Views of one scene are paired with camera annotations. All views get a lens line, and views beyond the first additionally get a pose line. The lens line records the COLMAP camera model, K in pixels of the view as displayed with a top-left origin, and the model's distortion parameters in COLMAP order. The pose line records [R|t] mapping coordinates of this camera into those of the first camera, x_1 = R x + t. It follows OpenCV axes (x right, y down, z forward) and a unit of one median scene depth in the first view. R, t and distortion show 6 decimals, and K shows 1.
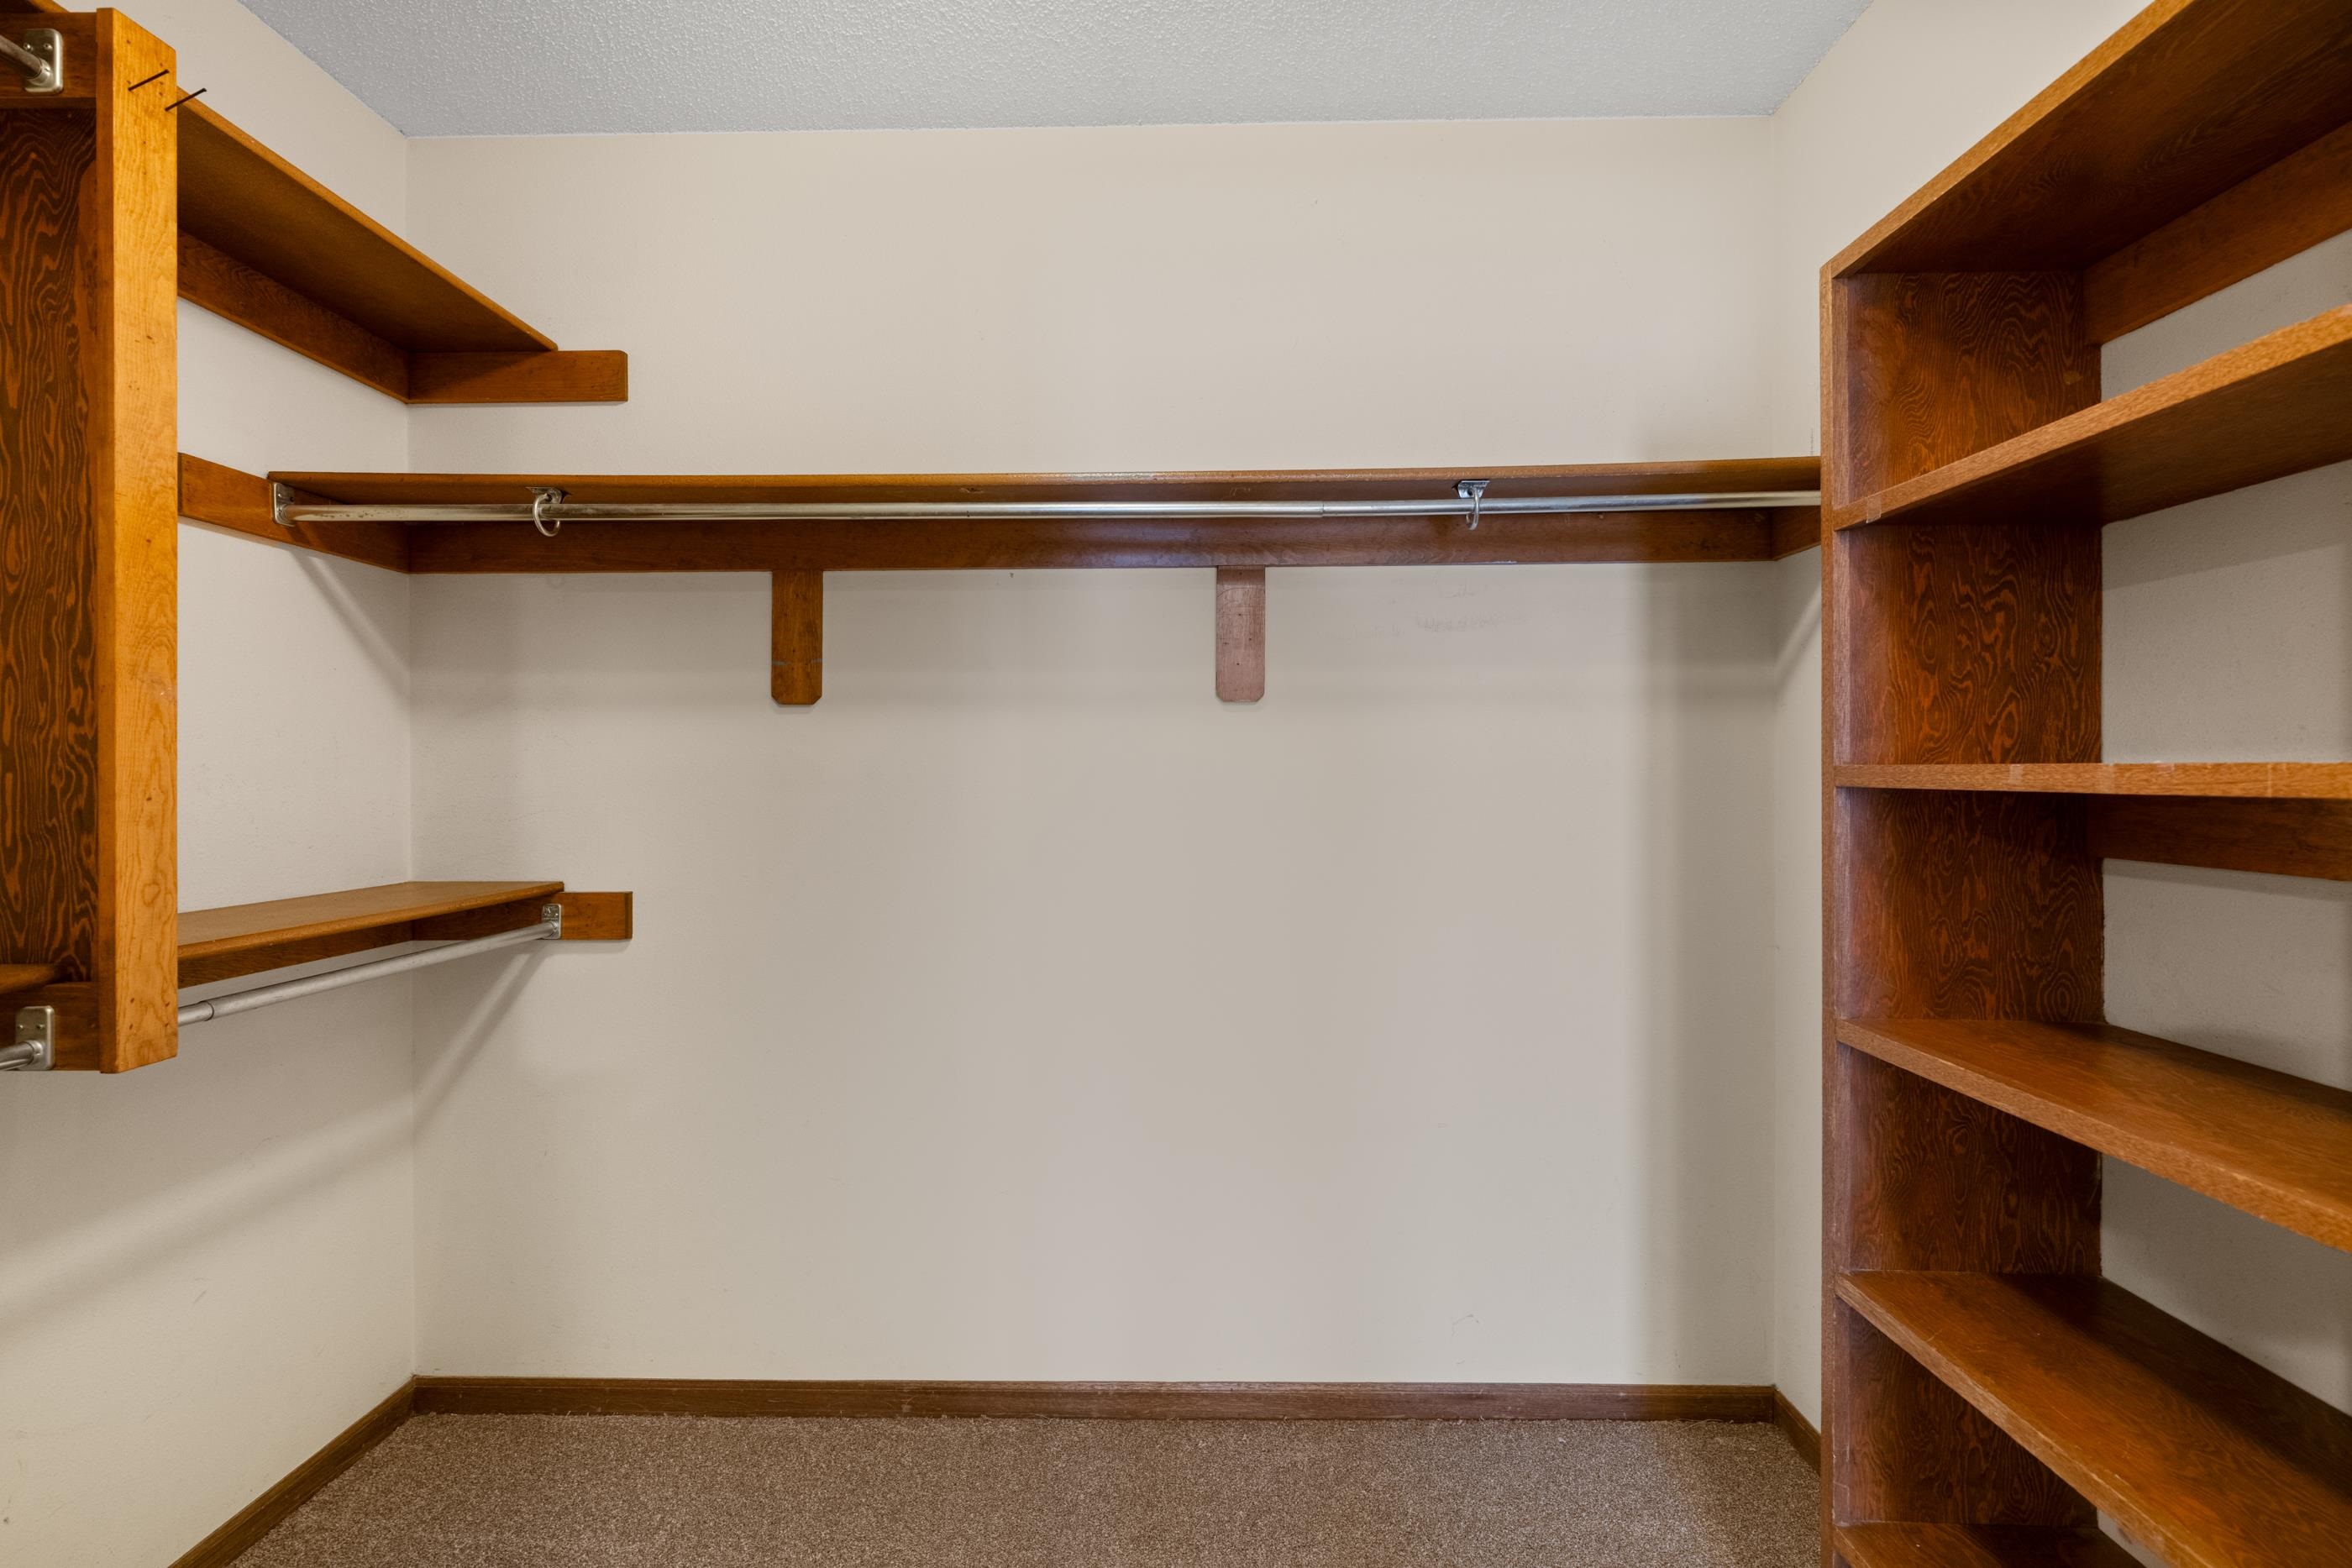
lens RADIAL K [[1007.2, 0, 1192.1], [0, 1007.2, 776.0], [0, 0, 1]] dist [-0.000200, -0.000223]
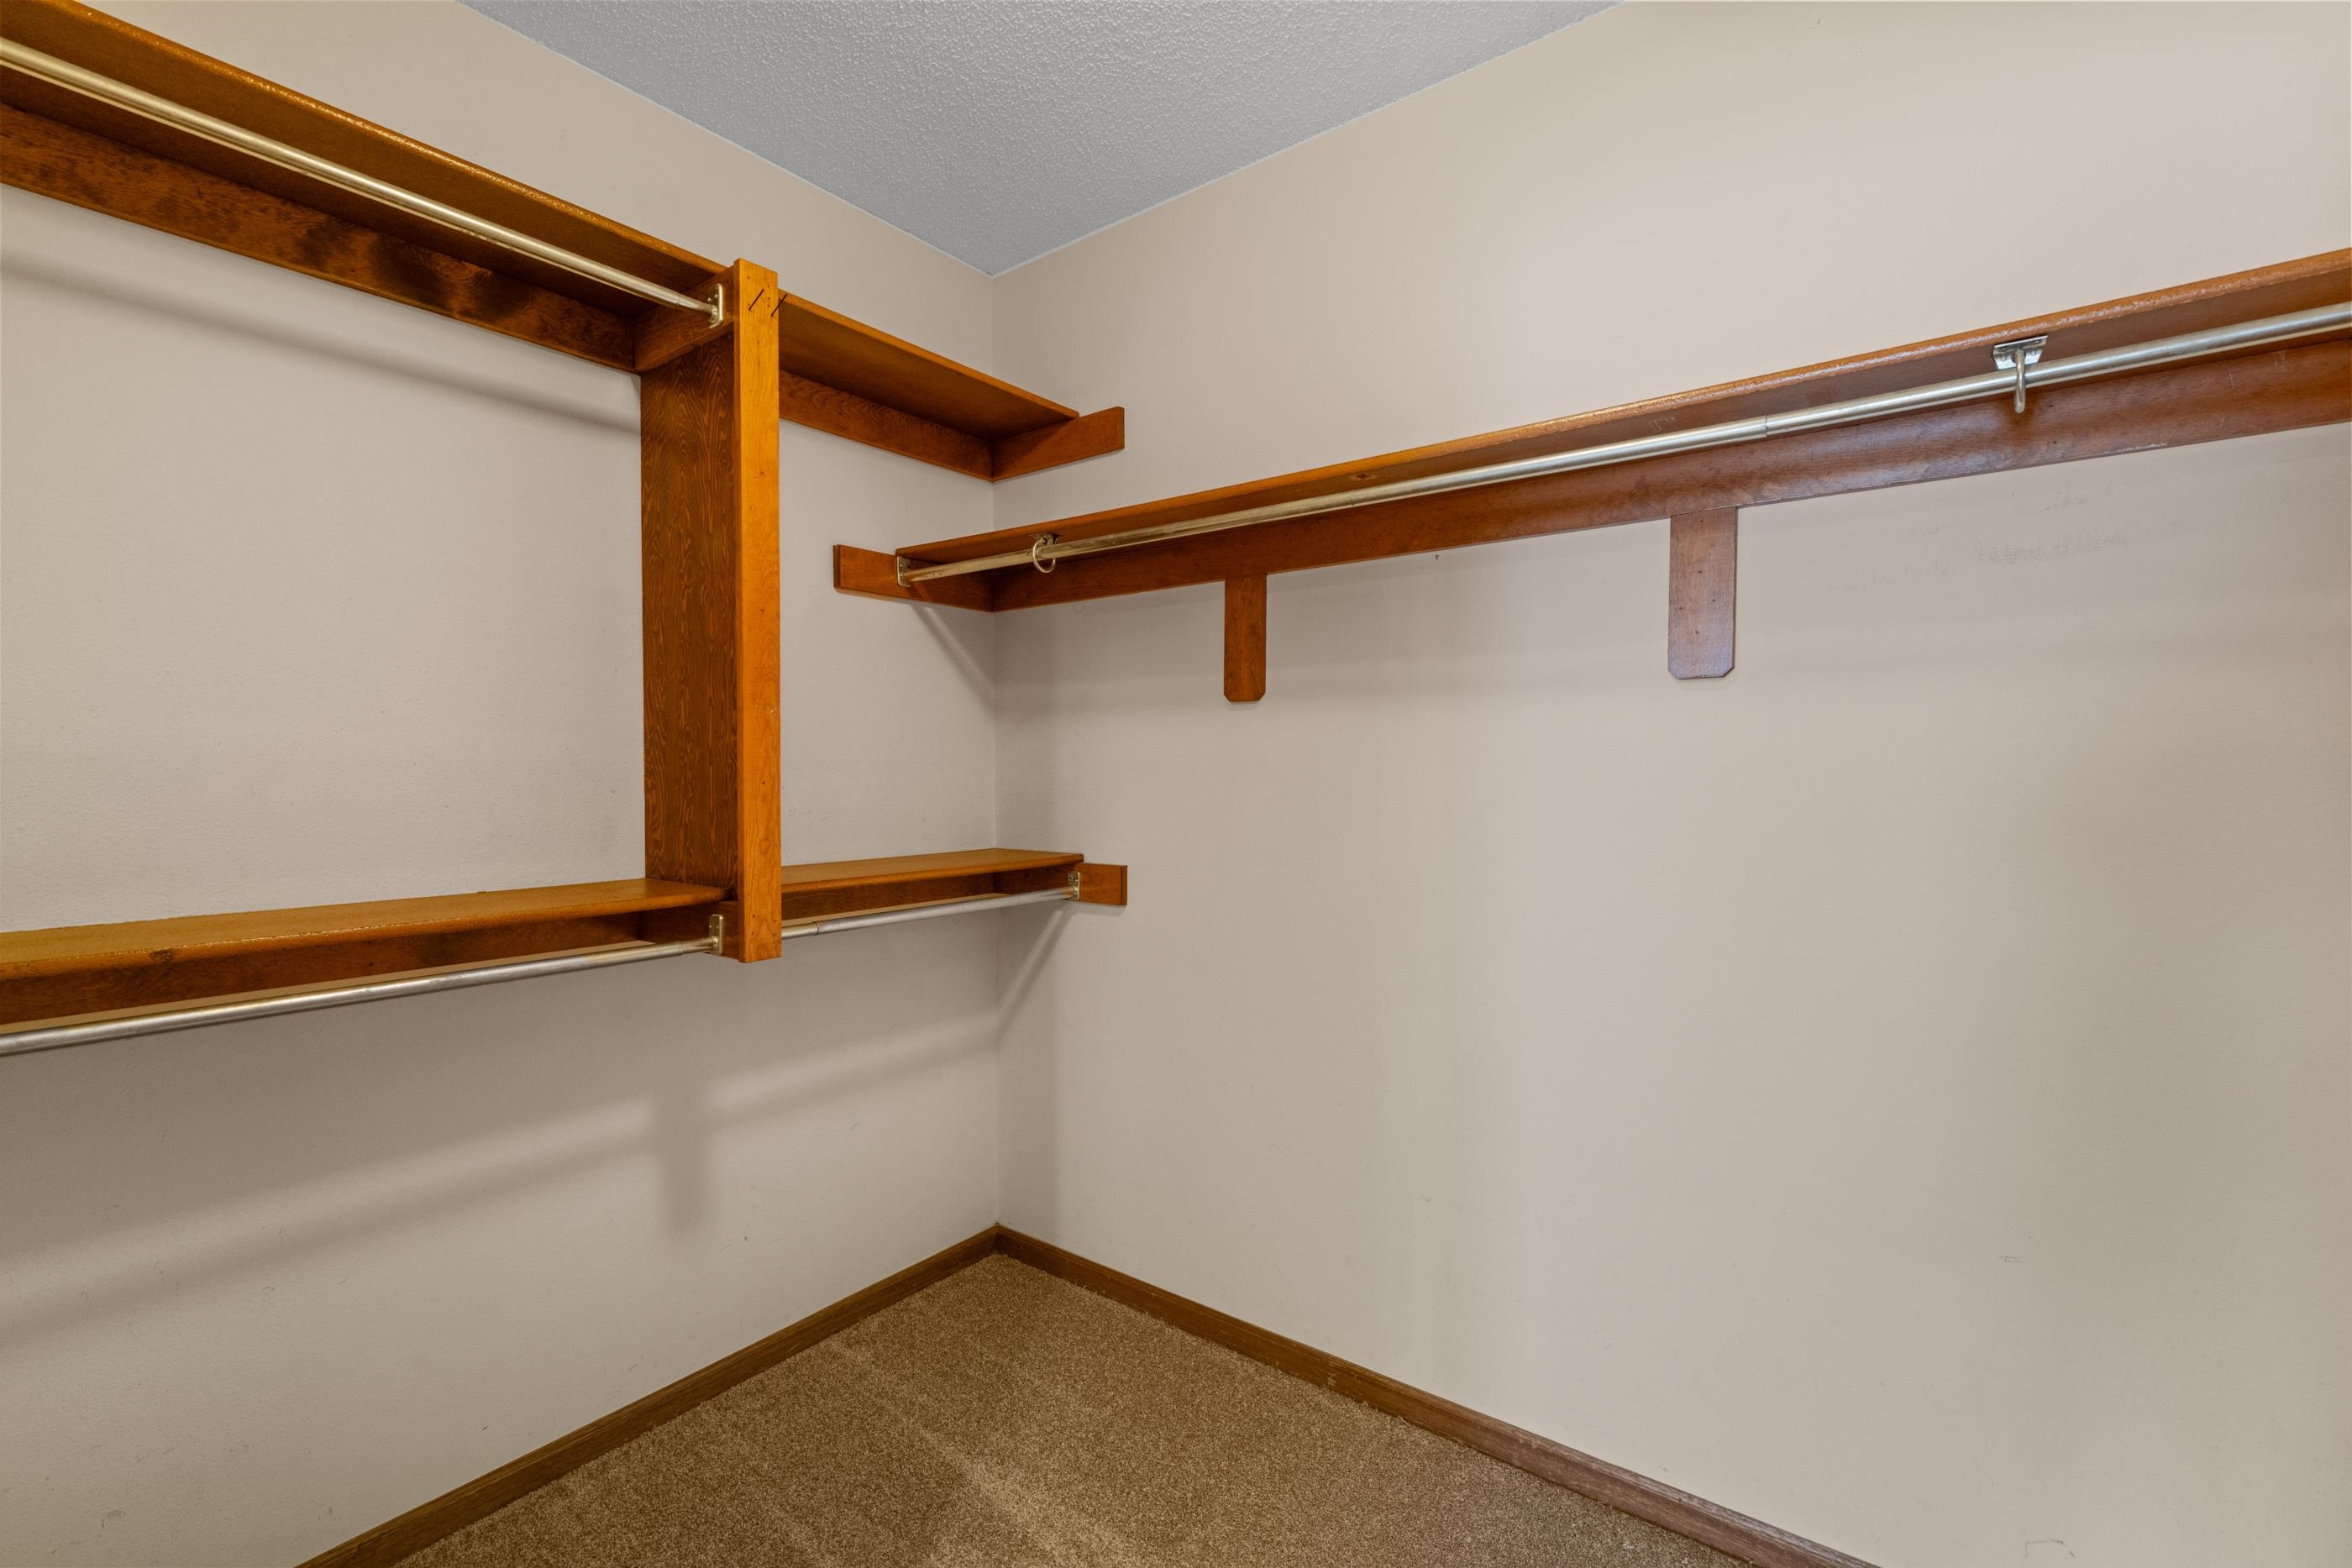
lens RADIAL K [[1007.2, 0, 1187.1], [0, 1007.2, 783.0], [0, 0, 1]] dist [-0.000200, -0.000223]
pose [[0.808443, 0.009687, -0.588495, 0.201154], [-0.000110, 0.999867, 0.016307, -0.001032], [0.588575, -0.013119, 0.808336, 0.091063]]
